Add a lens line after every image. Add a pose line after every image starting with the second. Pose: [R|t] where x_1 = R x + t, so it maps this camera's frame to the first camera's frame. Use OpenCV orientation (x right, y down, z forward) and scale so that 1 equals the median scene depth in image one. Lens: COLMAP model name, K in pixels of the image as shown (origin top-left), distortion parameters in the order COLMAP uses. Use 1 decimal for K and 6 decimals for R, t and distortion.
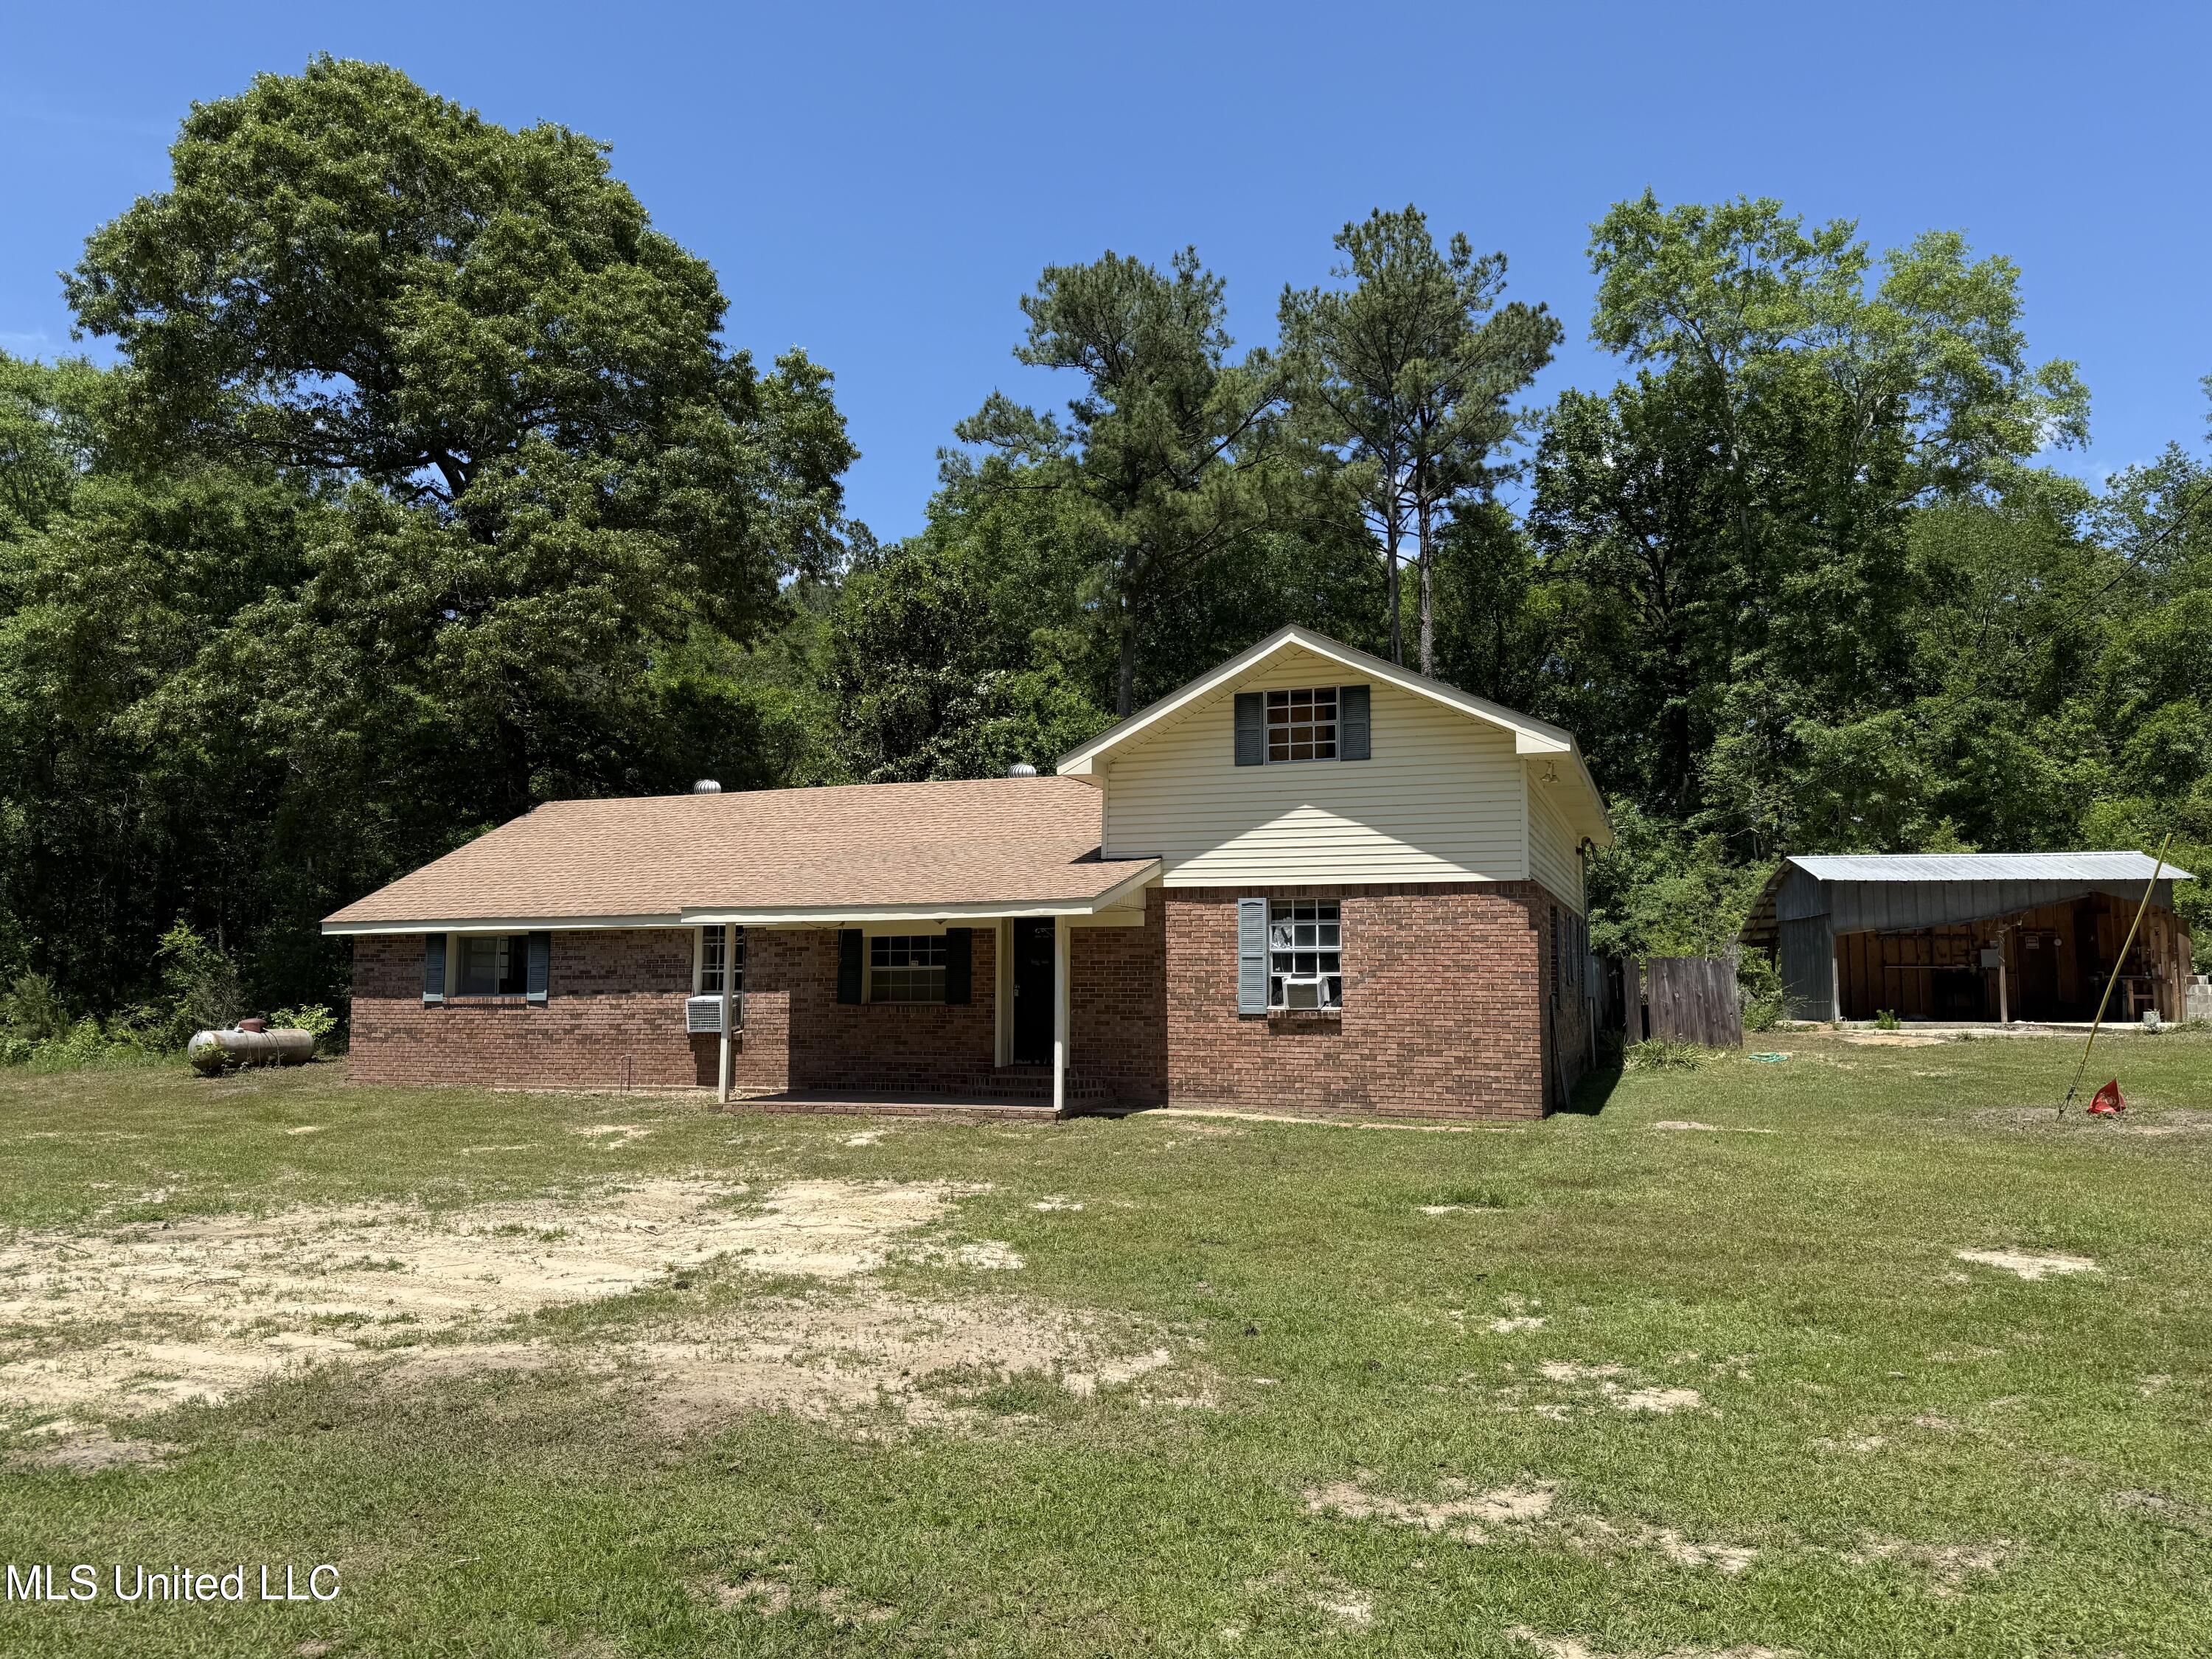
lens RADIAL K [[1562.9, 0, 1090.3], [0, 1562.9, 809.0], [0, 0, 1]] dist [0.054784, -0.026734]
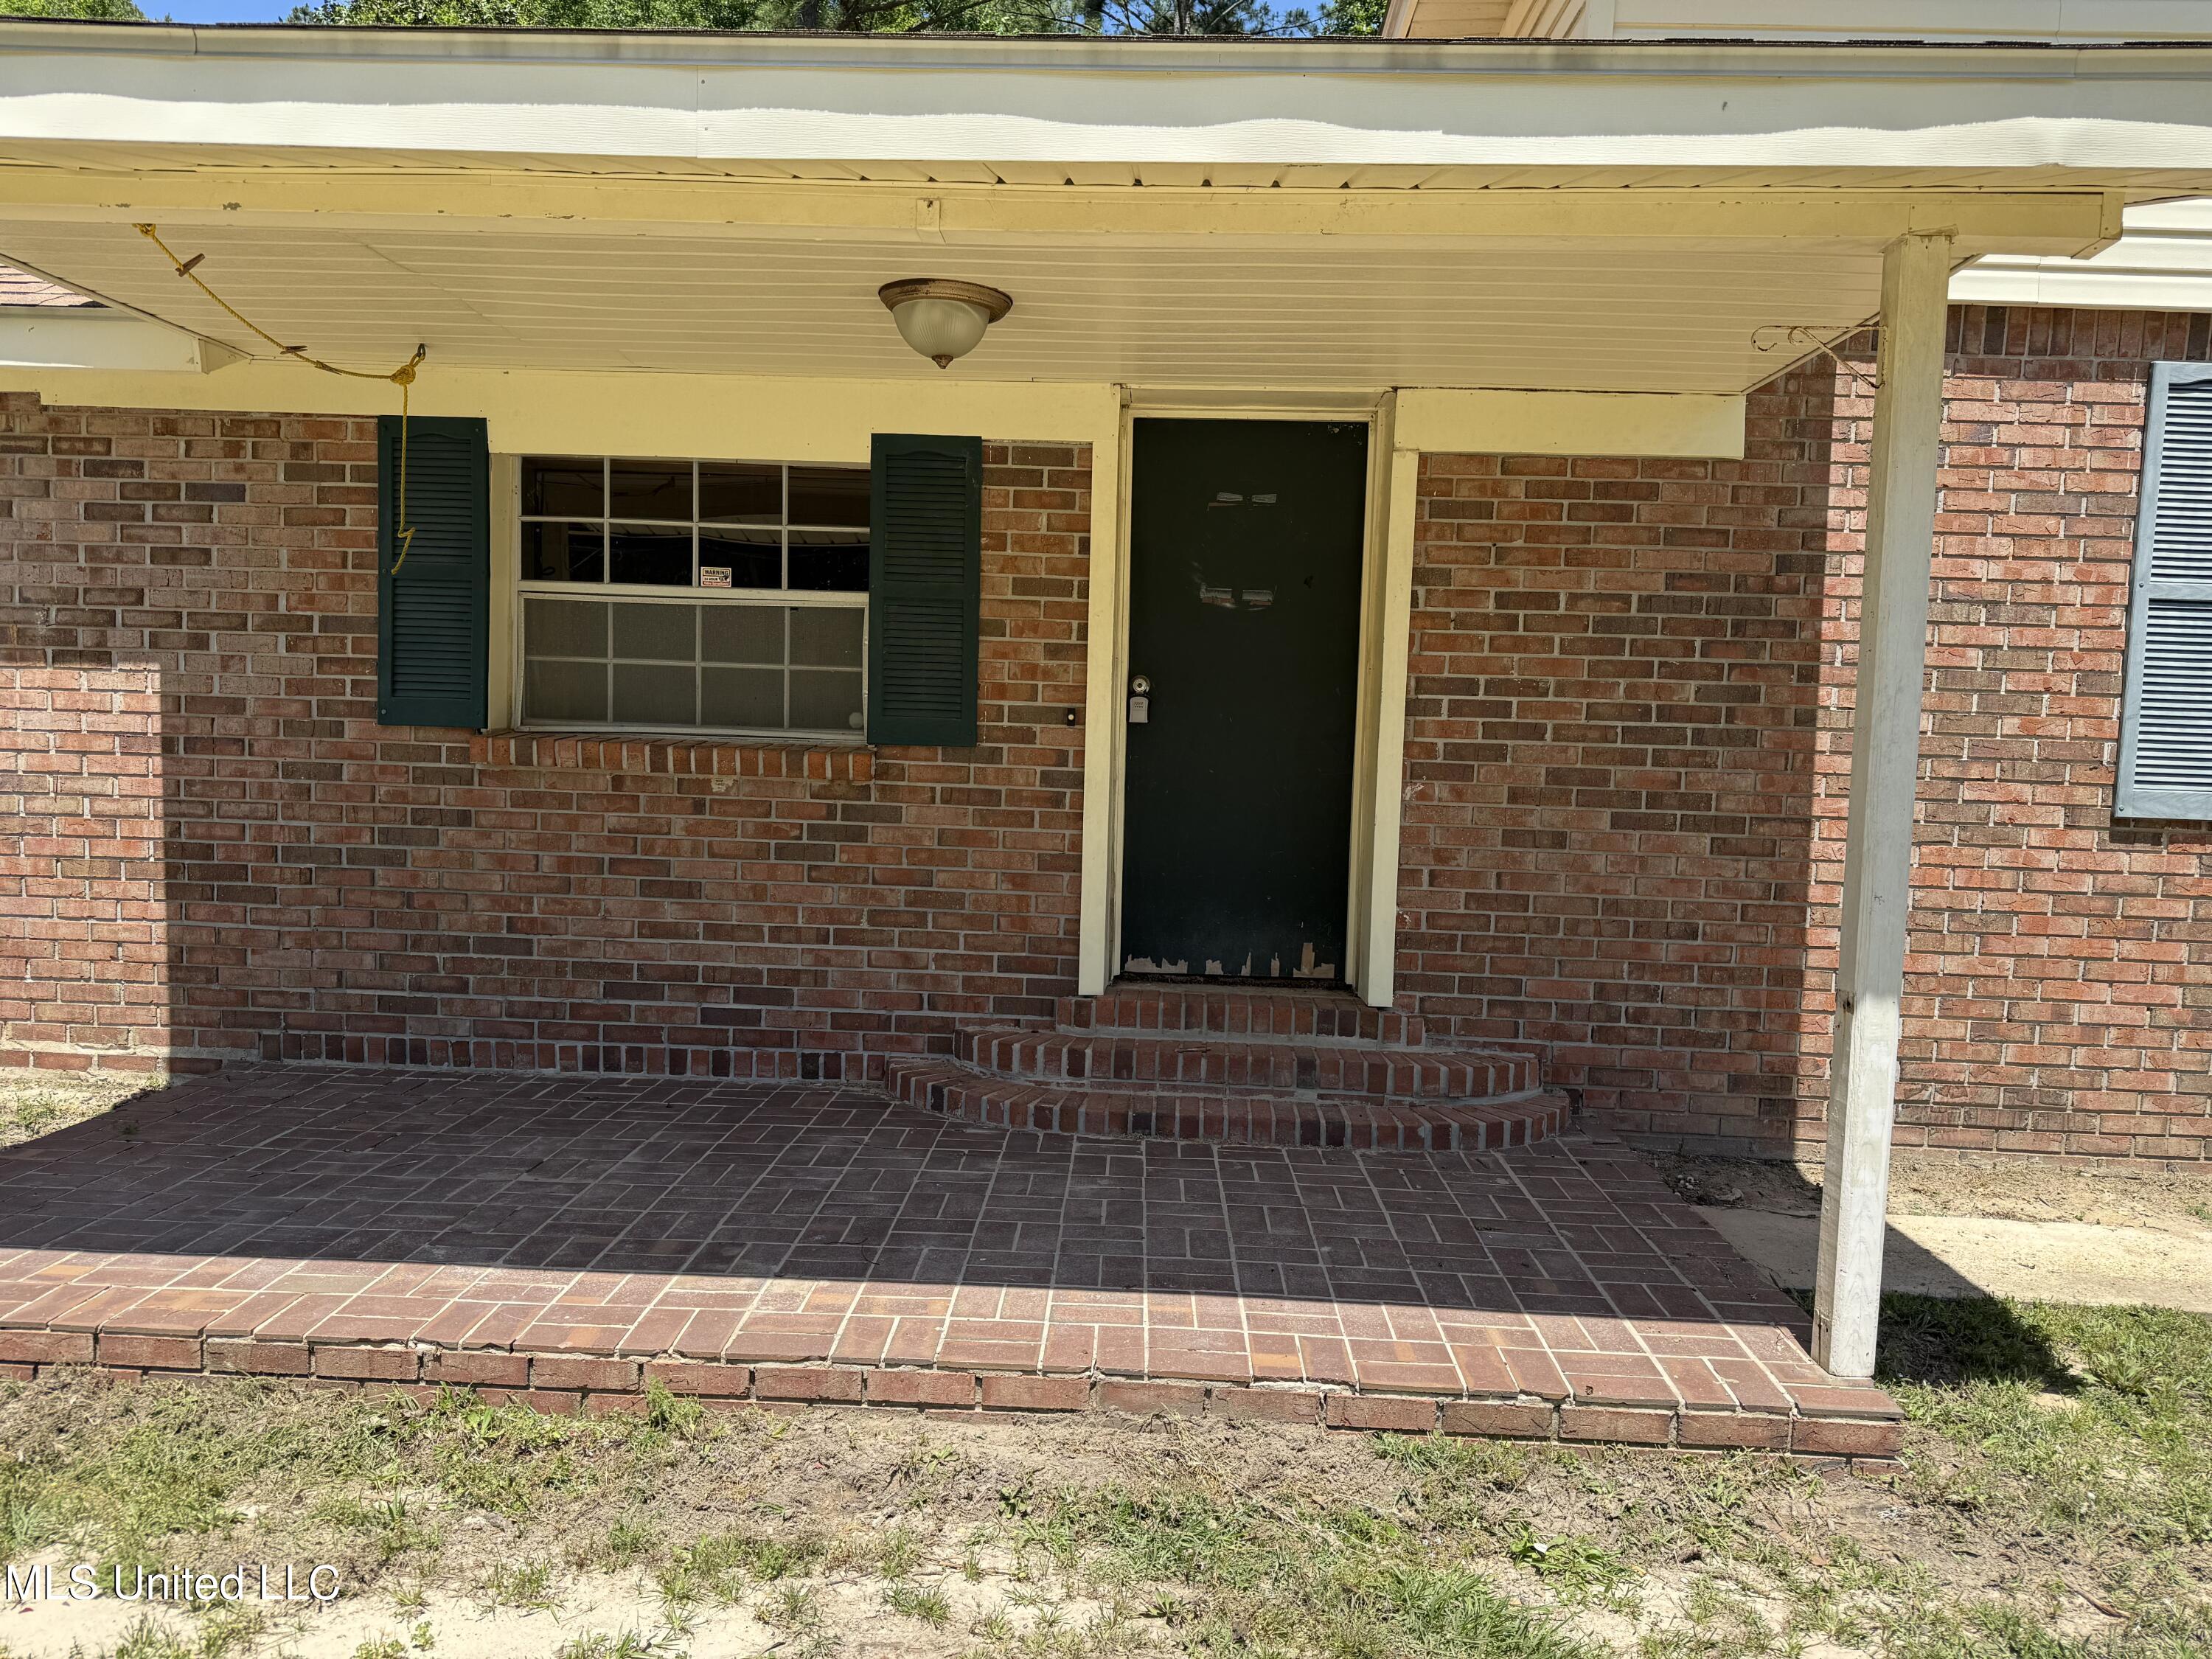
lens RADIAL K [[1562.9, 0, 1108.1], [0, 1562.9, 832.2], [0, 0, 1]] dist [0.054784, -0.026734]
pose [[0.949993, 0.001534, 0.312268, -0.128390], [-0.066903, 0.977768, 0.198731, 0.082363], [-0.305020, -0.209685, 0.928975, 0.718307]]
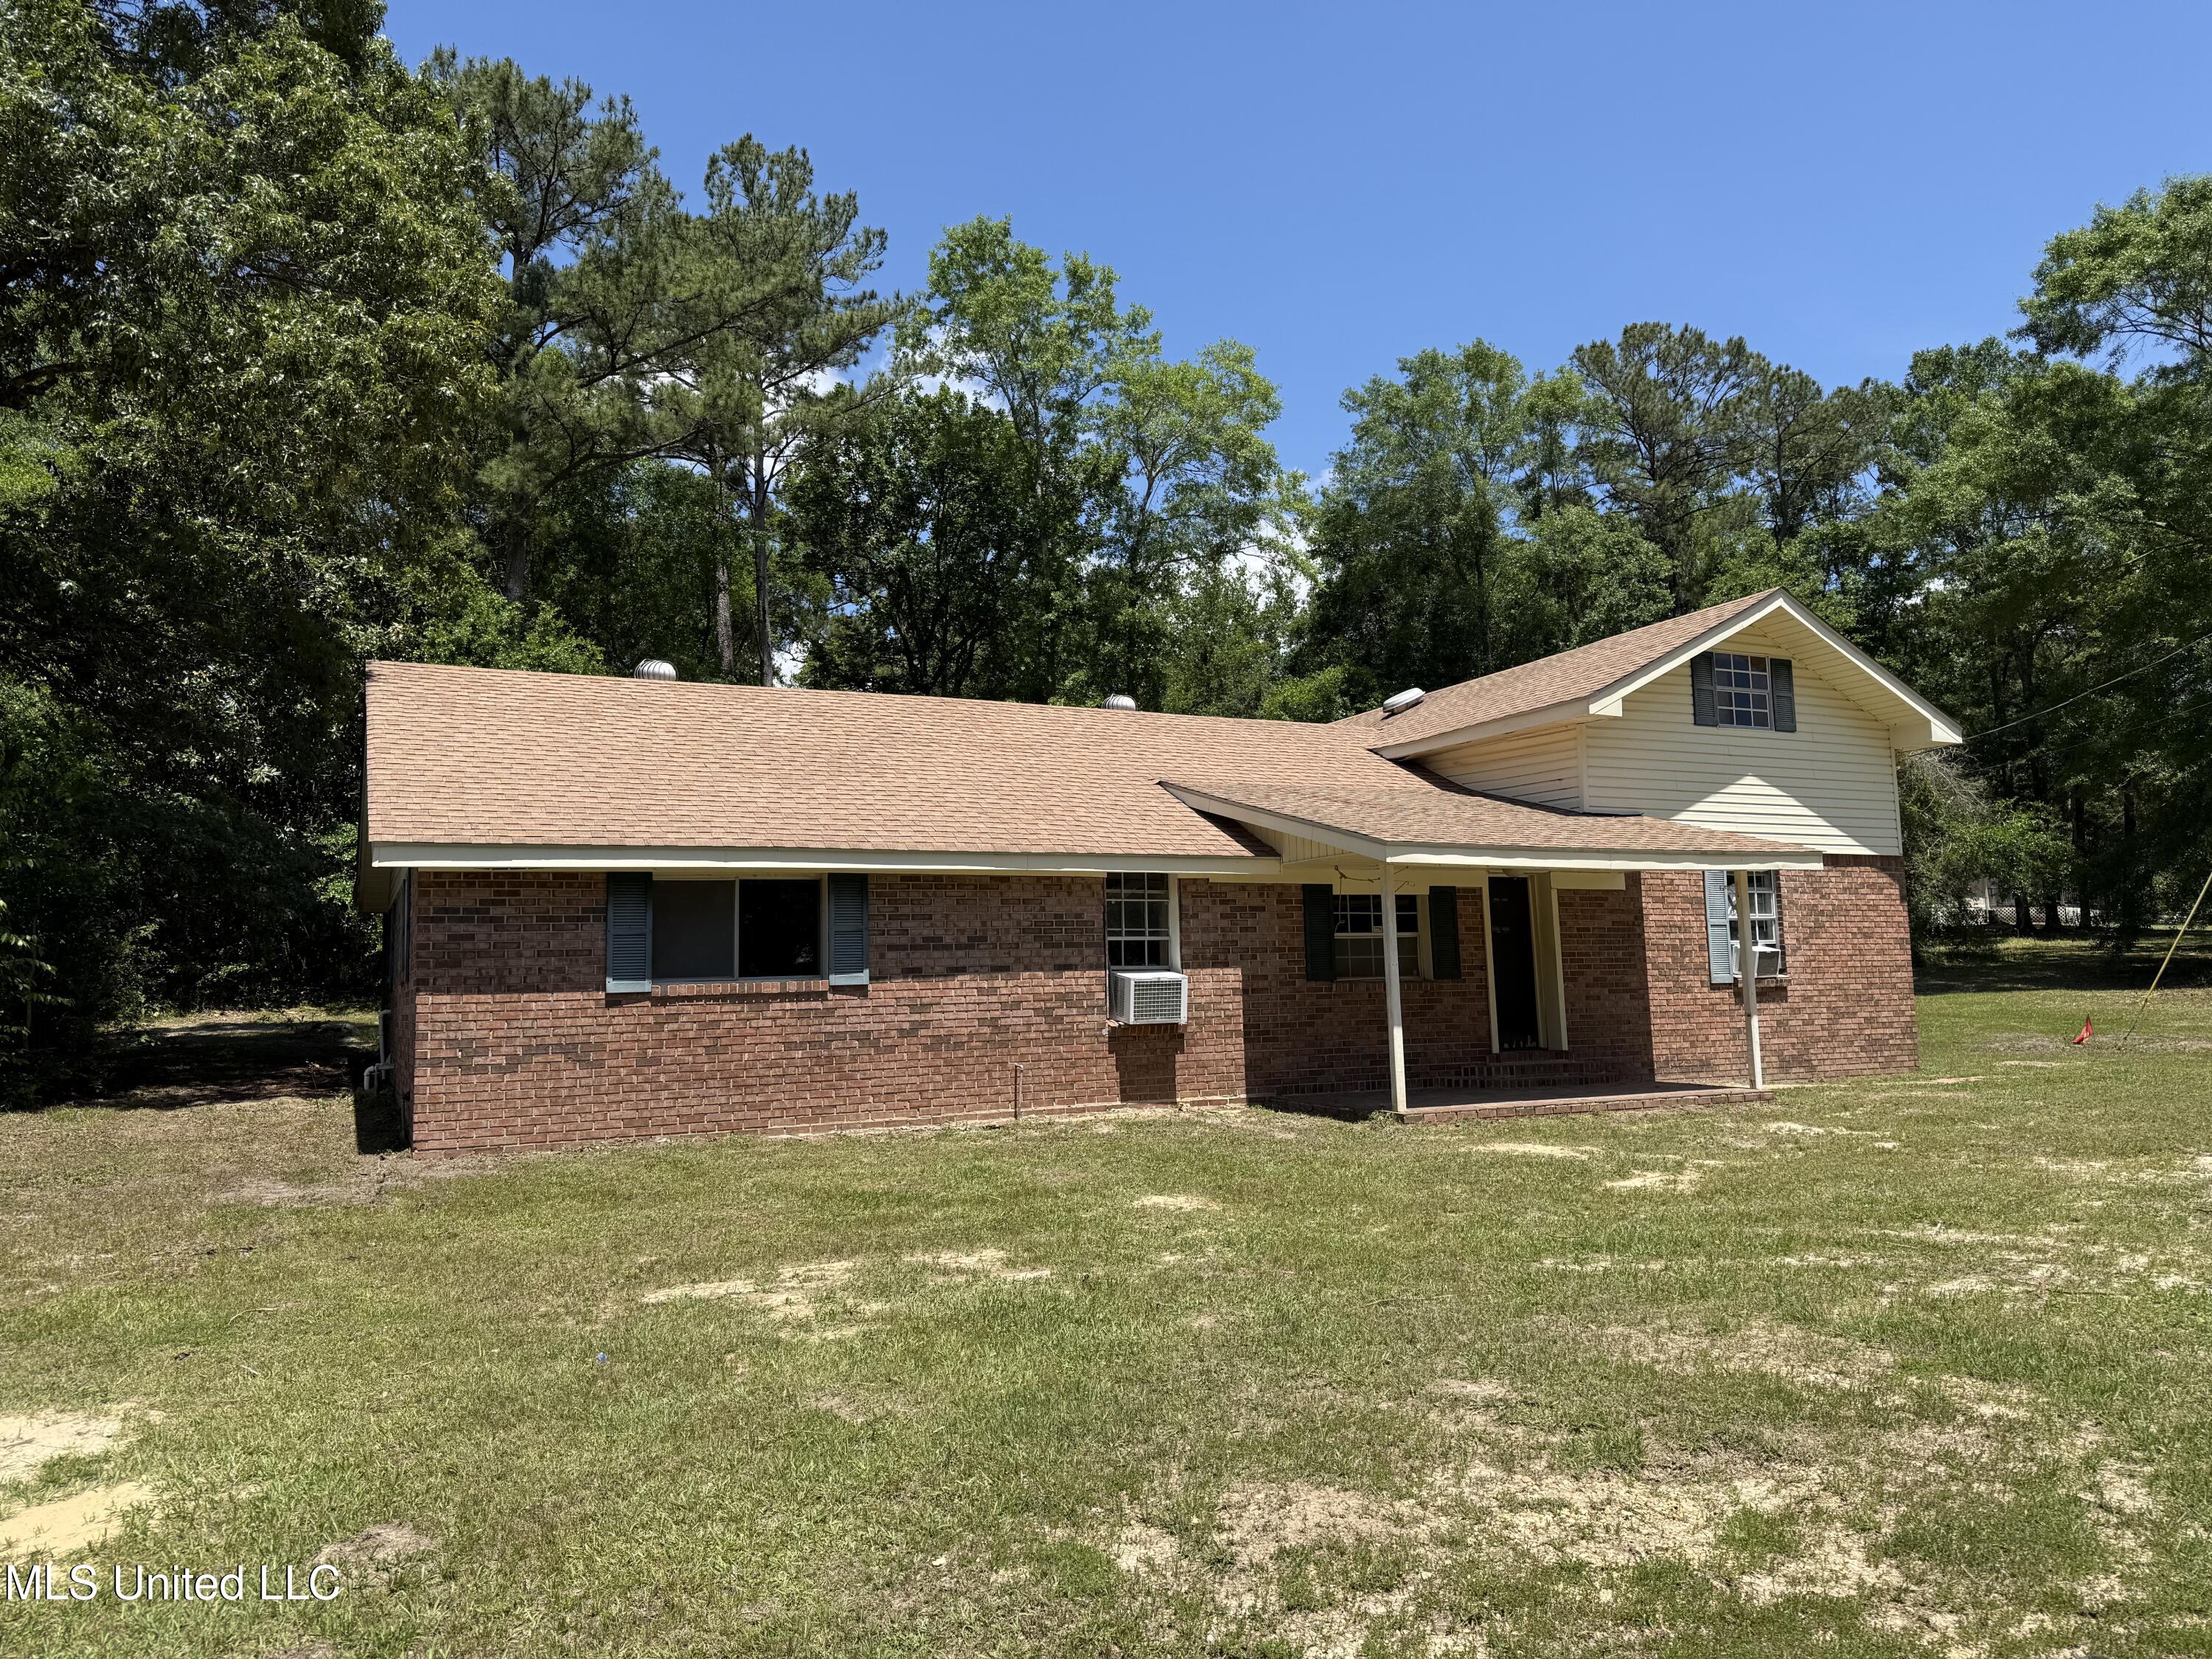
lens RADIAL K [[1562.9, 0, 1101.8], [0, 1562.9, 820.6], [0, 0, 1]] dist [0.054784, -0.026734]
pose [[0.692431, 0.062363, 0.718784, -0.770349], [-0.059668, 0.997794, -0.029090, 0.073083], [-0.719012, -0.022745, 0.694625, 0.533797]]
